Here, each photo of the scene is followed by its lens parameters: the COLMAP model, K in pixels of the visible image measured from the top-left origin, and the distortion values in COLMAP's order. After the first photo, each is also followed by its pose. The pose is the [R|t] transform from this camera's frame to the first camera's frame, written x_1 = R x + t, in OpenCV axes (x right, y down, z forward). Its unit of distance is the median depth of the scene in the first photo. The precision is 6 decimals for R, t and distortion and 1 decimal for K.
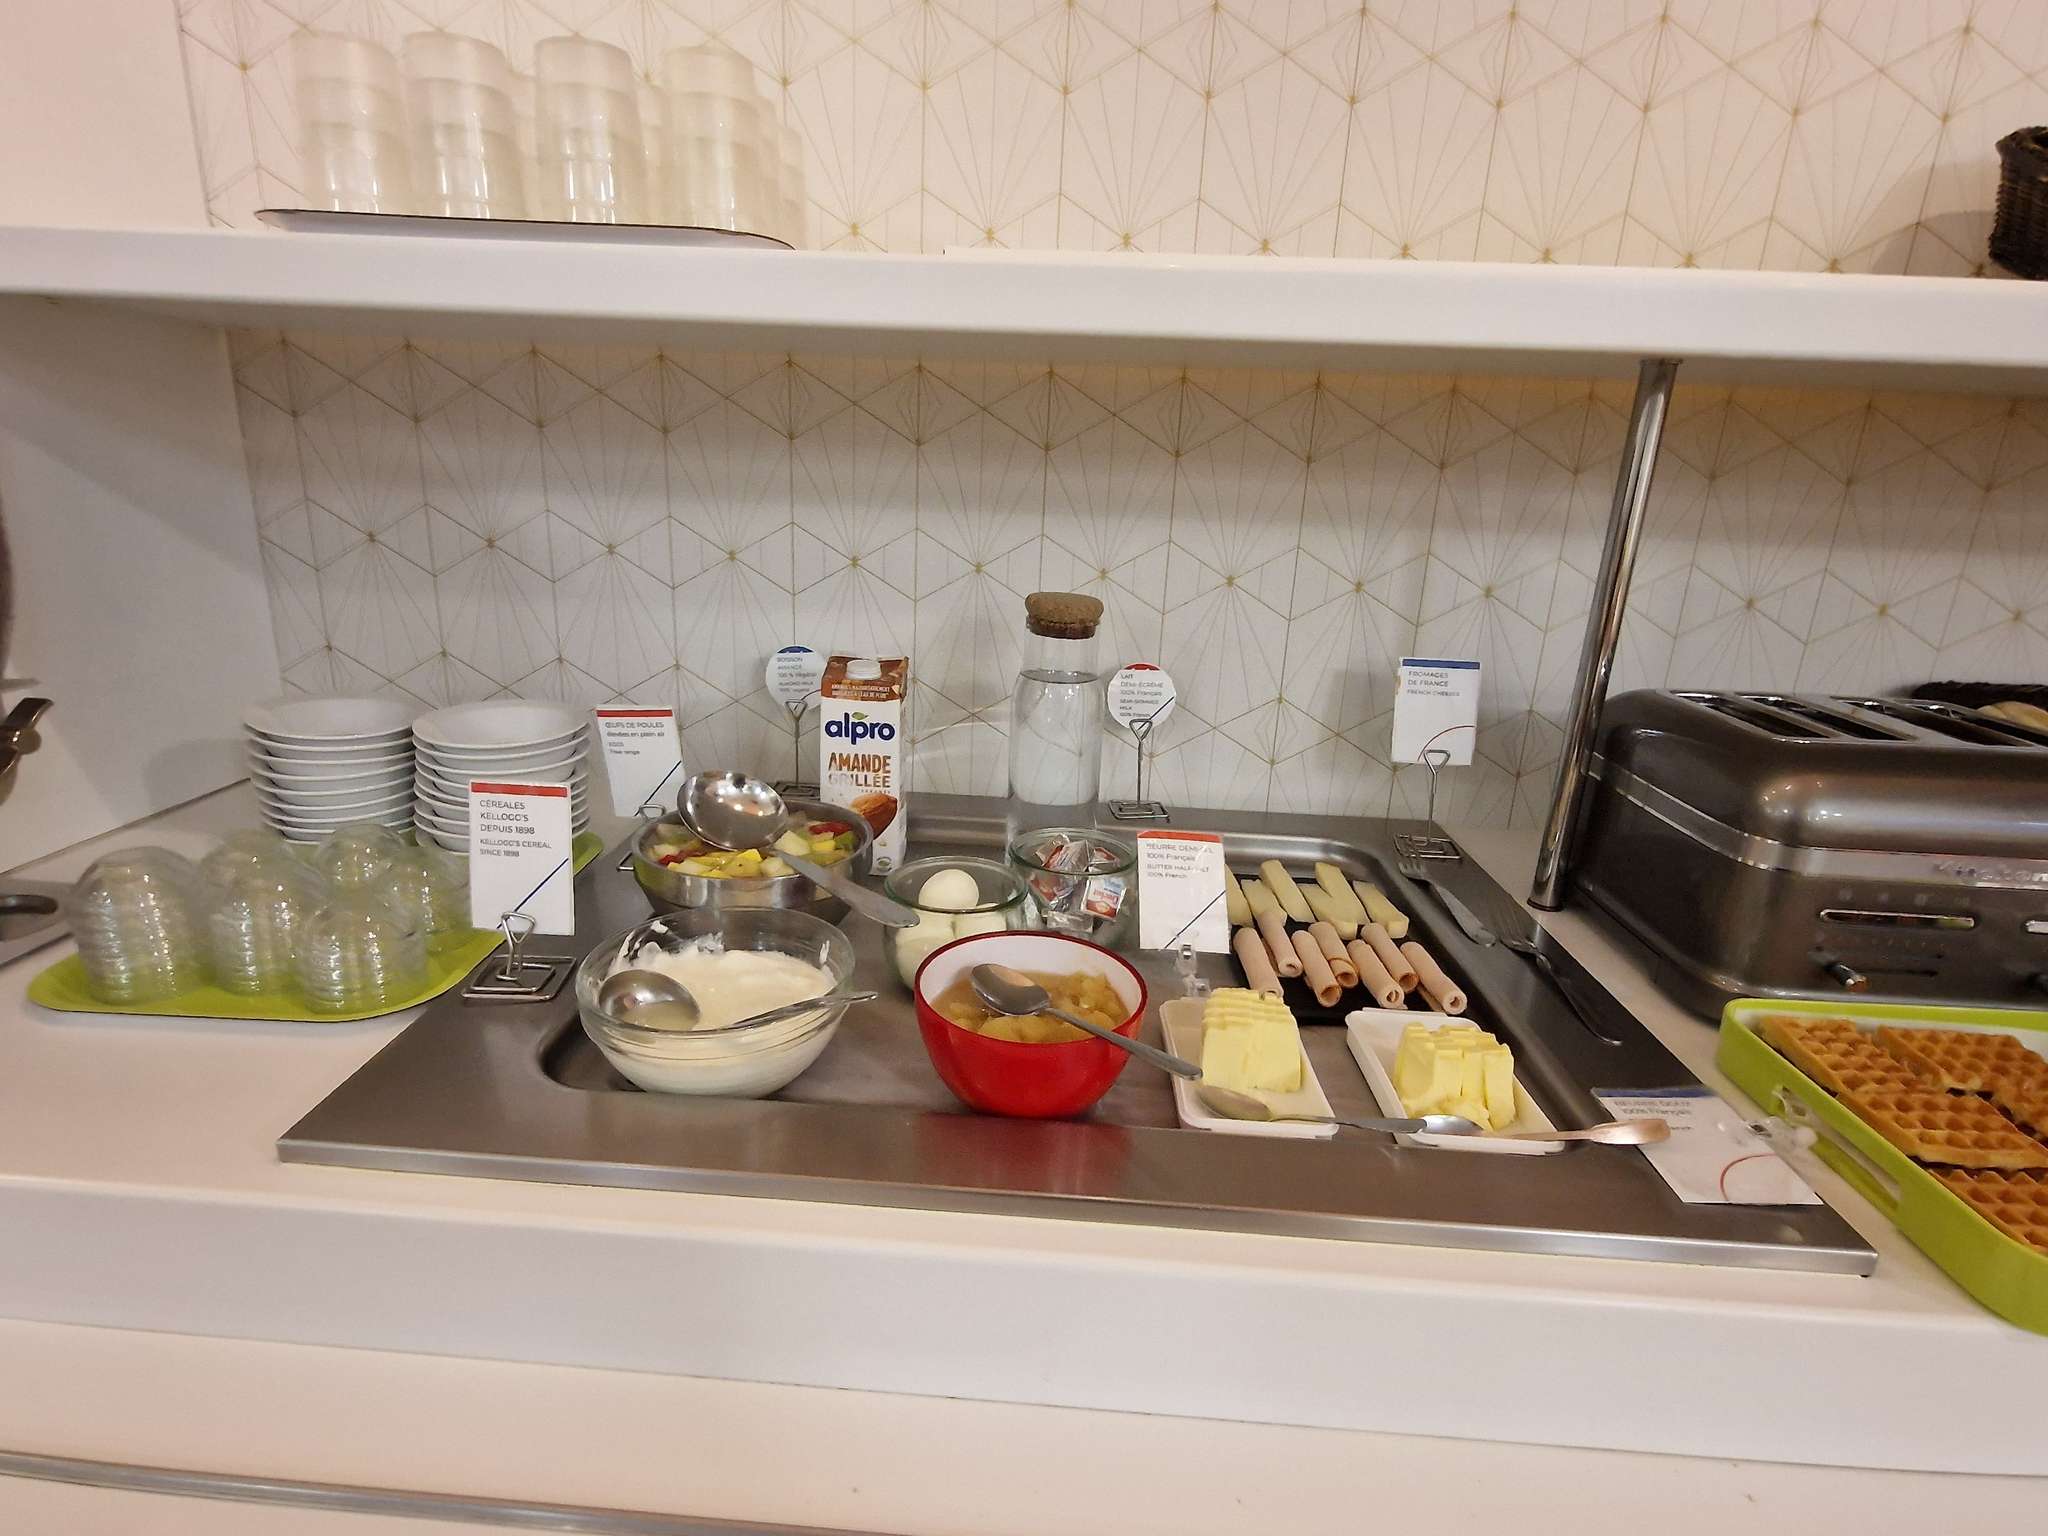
lens RADIAL K [[1053.3, 0, 1004.4], [0, 1053.3, 770.2], [0, 0, 1]] dist [0.002907, -0.003495]
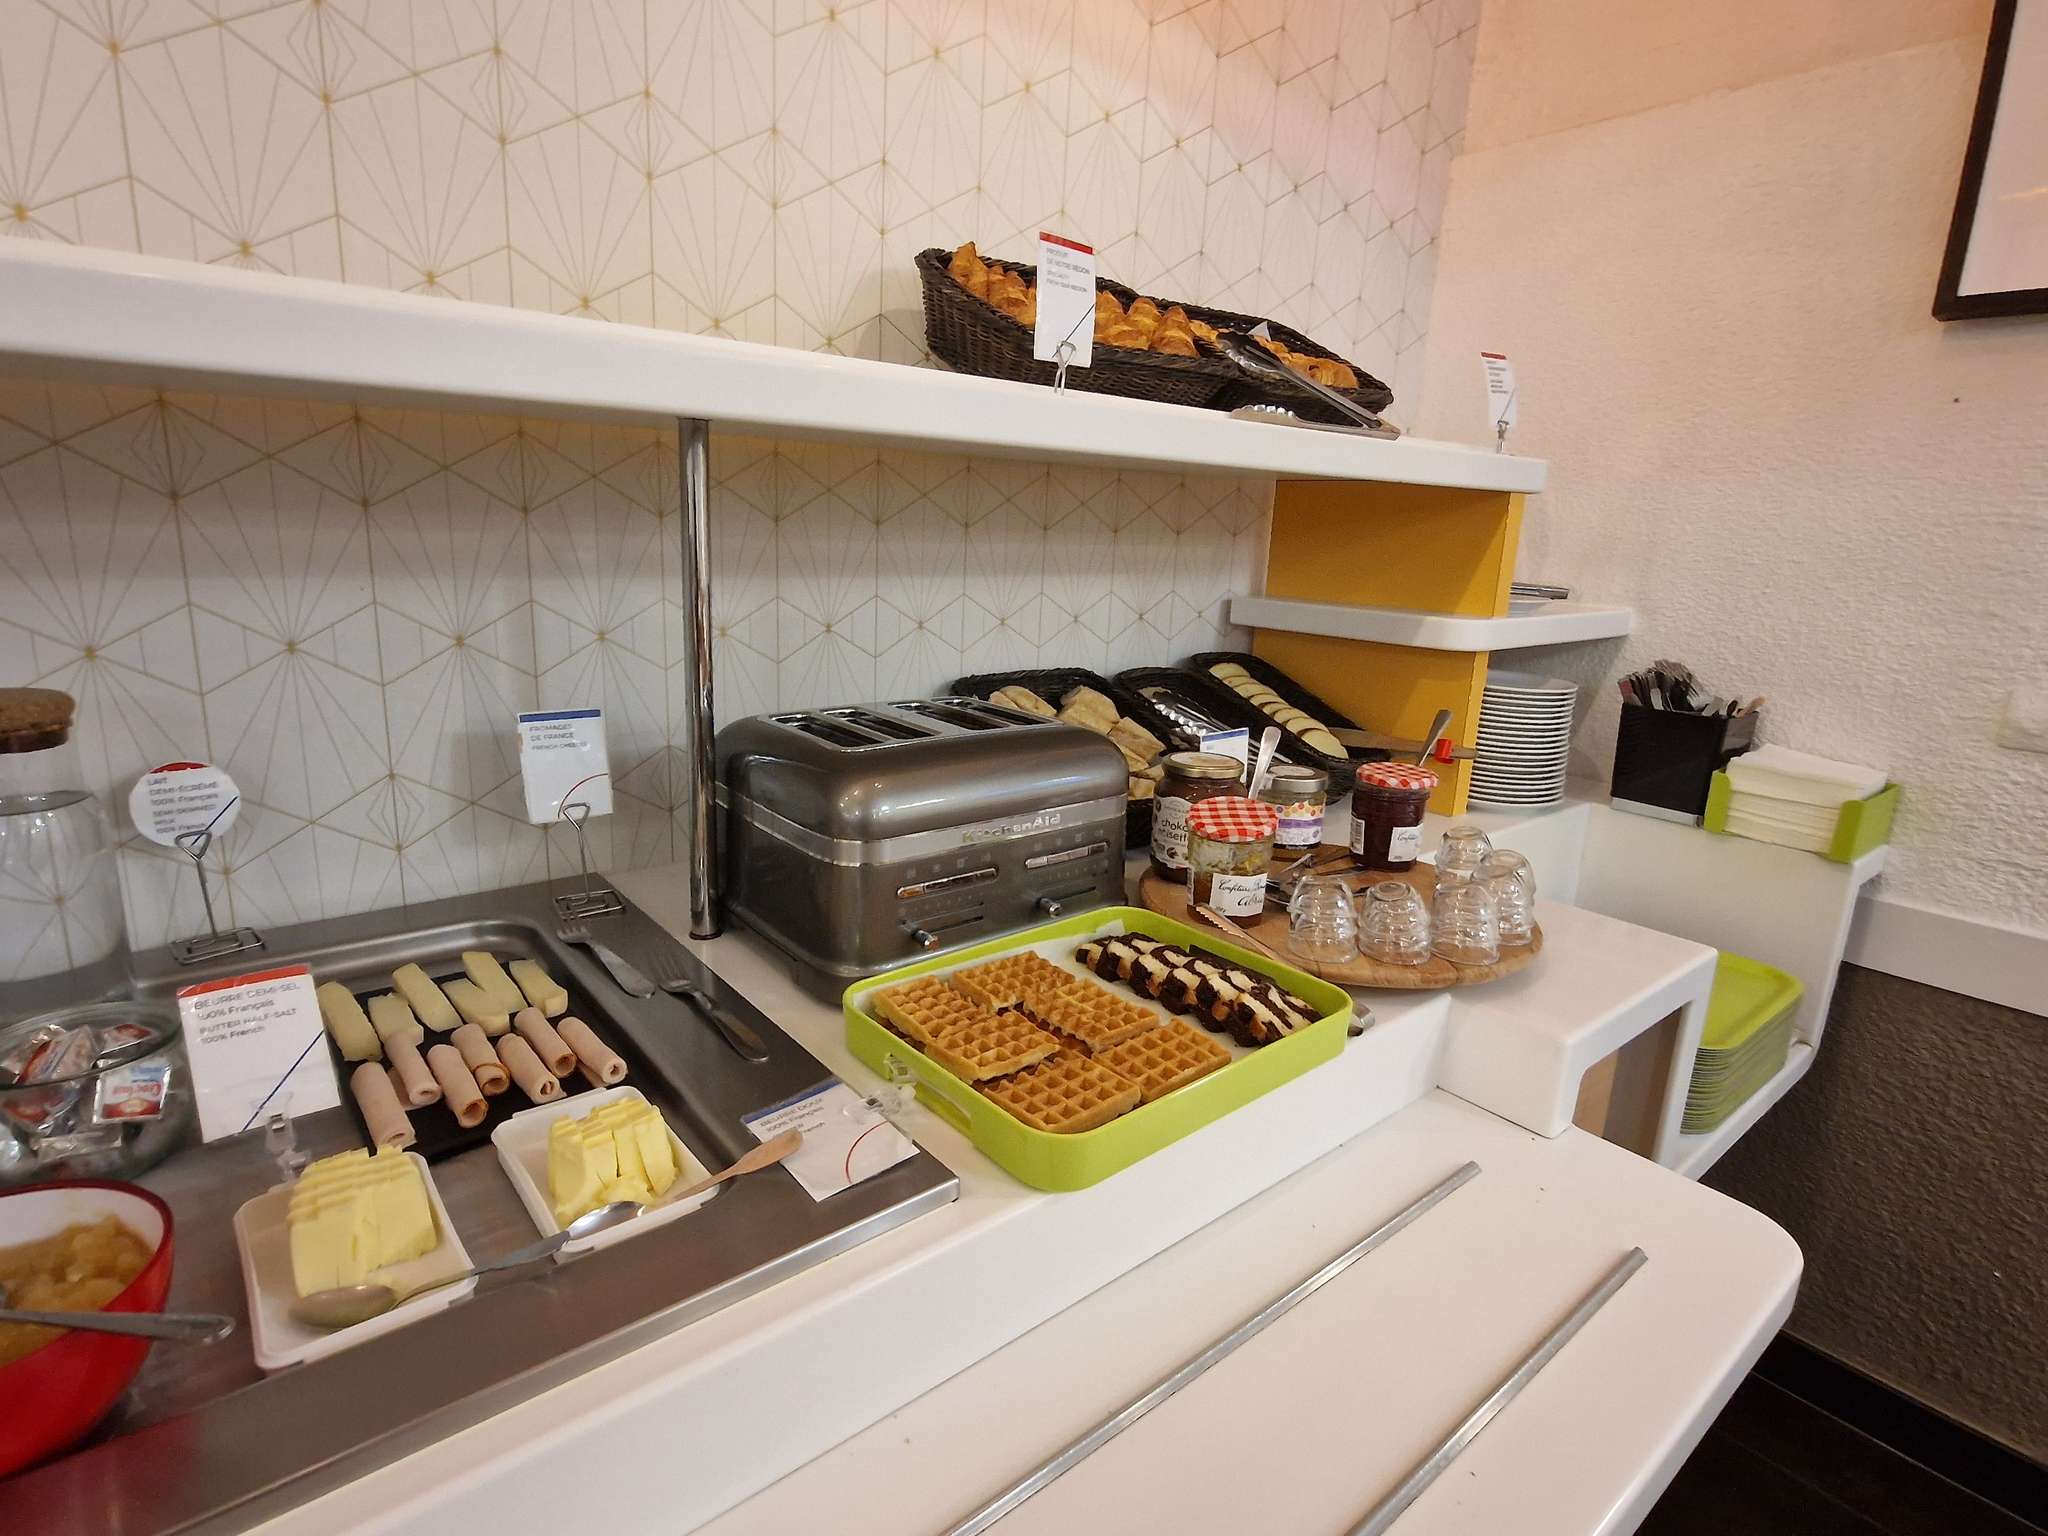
lens RADIAL K [[1053.3, 0, 1030.2], [0, 1053.3, 760.8], [0, 0, 1]] dist [0.002907, -0.003495]
pose [[0.730034, -0.160695, 0.664250, 0.097615], [0.182521, 0.982502, 0.037091, -0.021250], [-0.658587, 0.094162, 0.746590, 0.005089]]
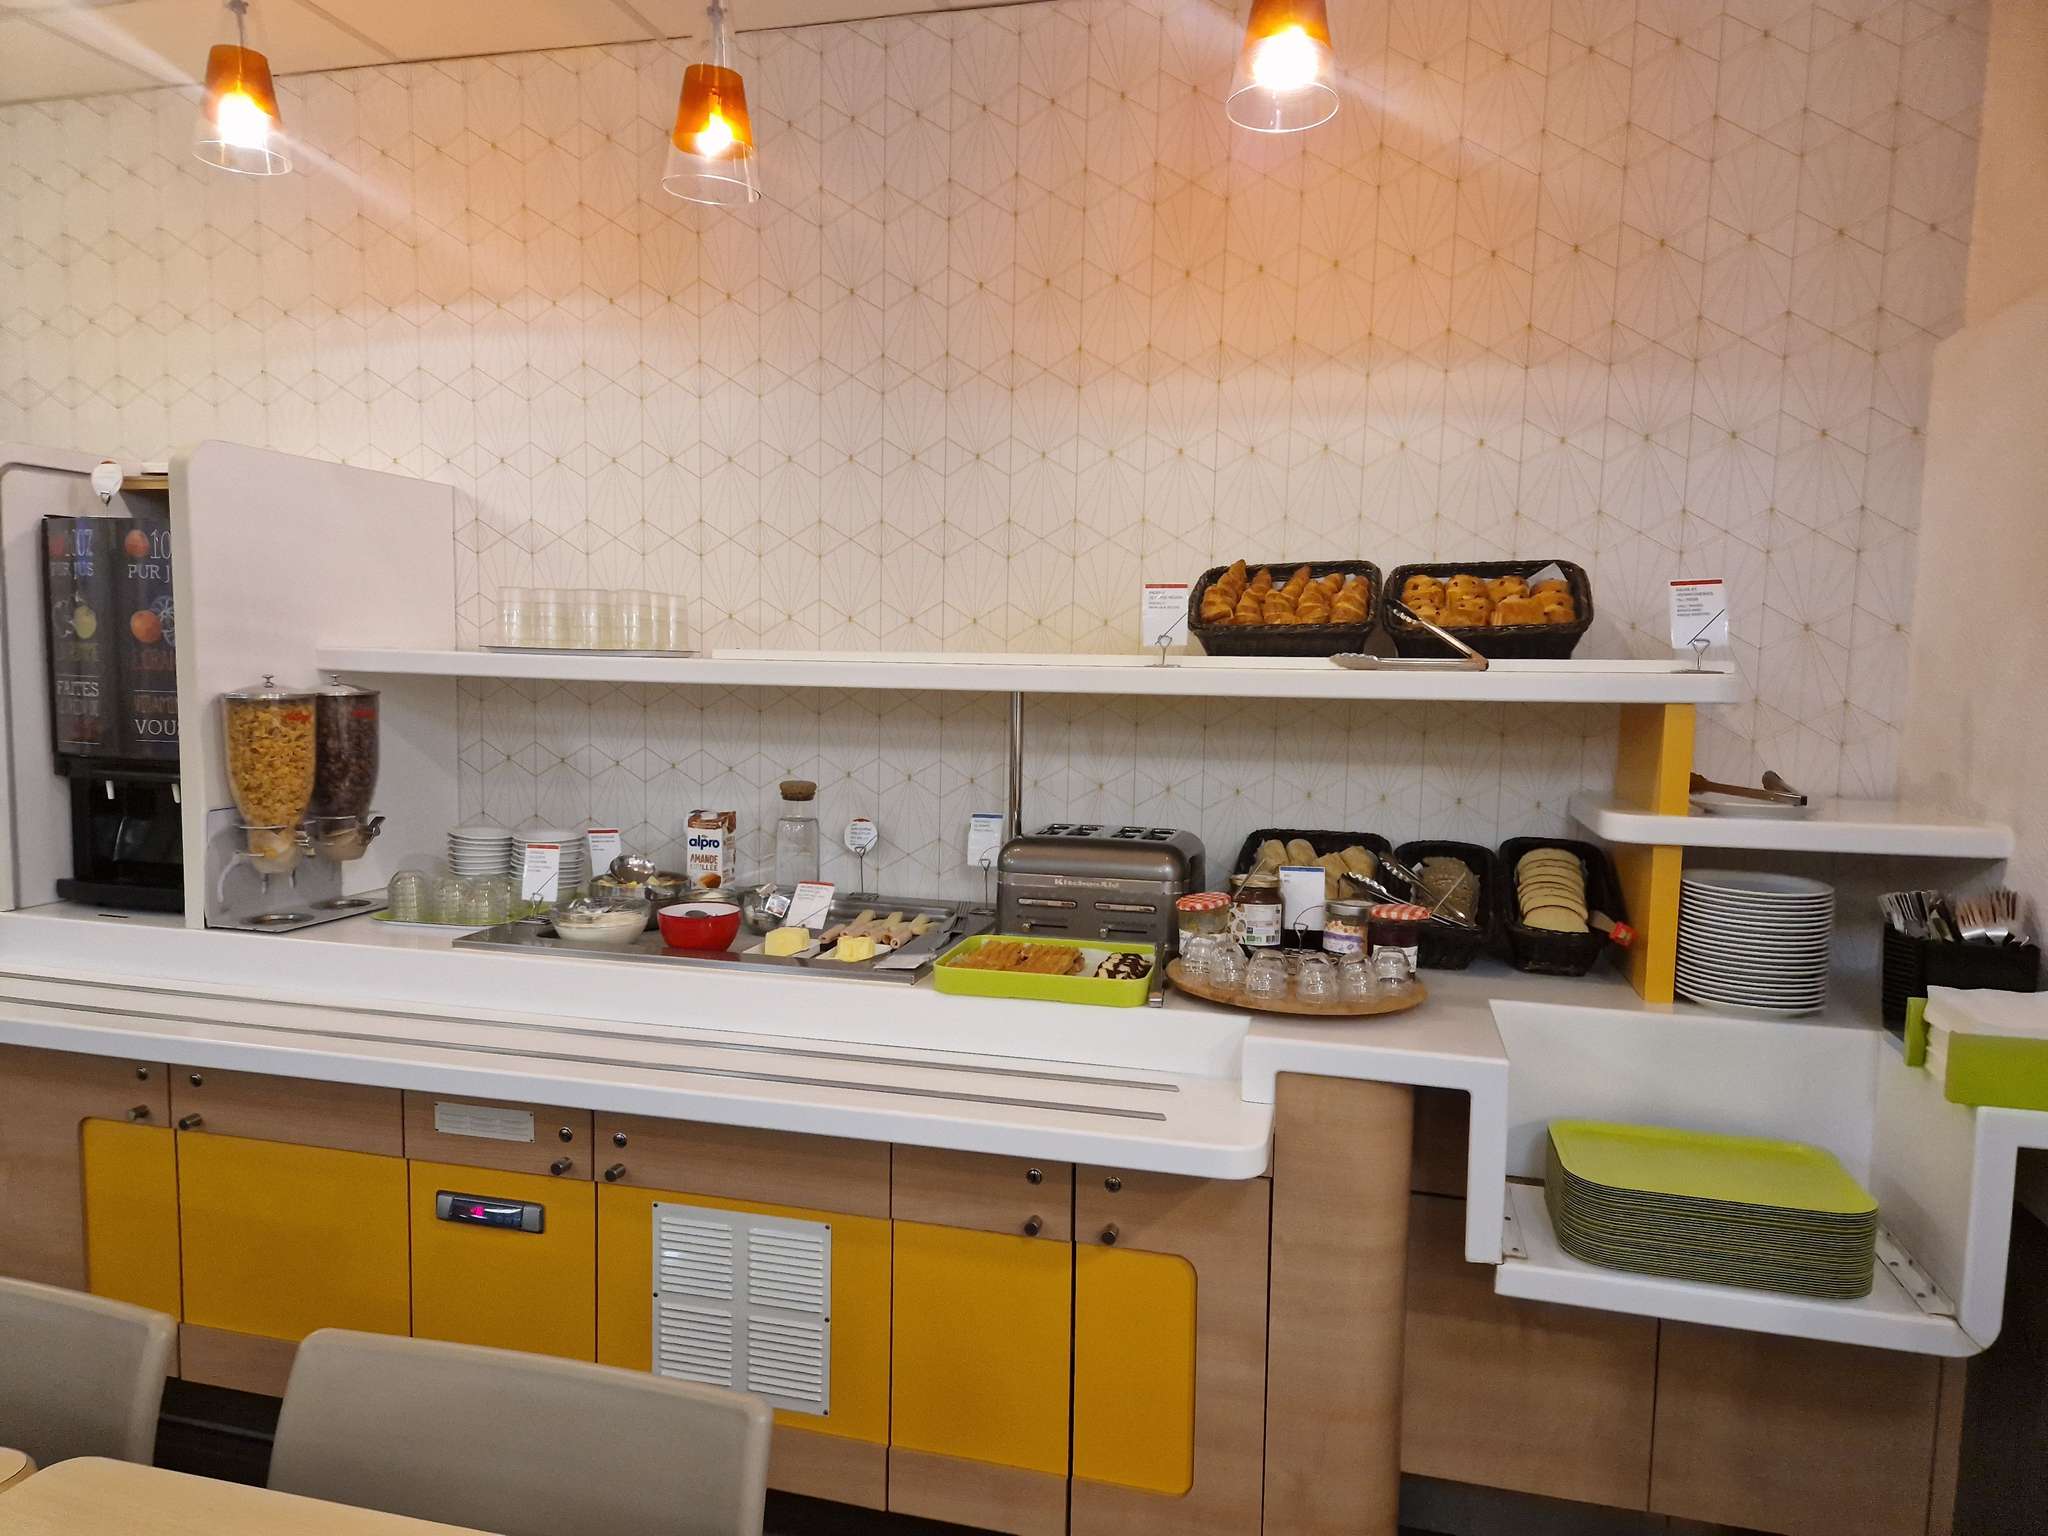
lens RADIAL K [[1346.2, 0, 1030.2], [0, 1346.2, 772.7], [0, 0, 1]] dist [0.022177, -0.002265]
pose [[0.984177, -0.002645, -0.177169, 1.144789], [-0.034395, 0.978017, -0.205667, 0.414914], [0.173819, 0.208506, 0.962451, -1.784798]]
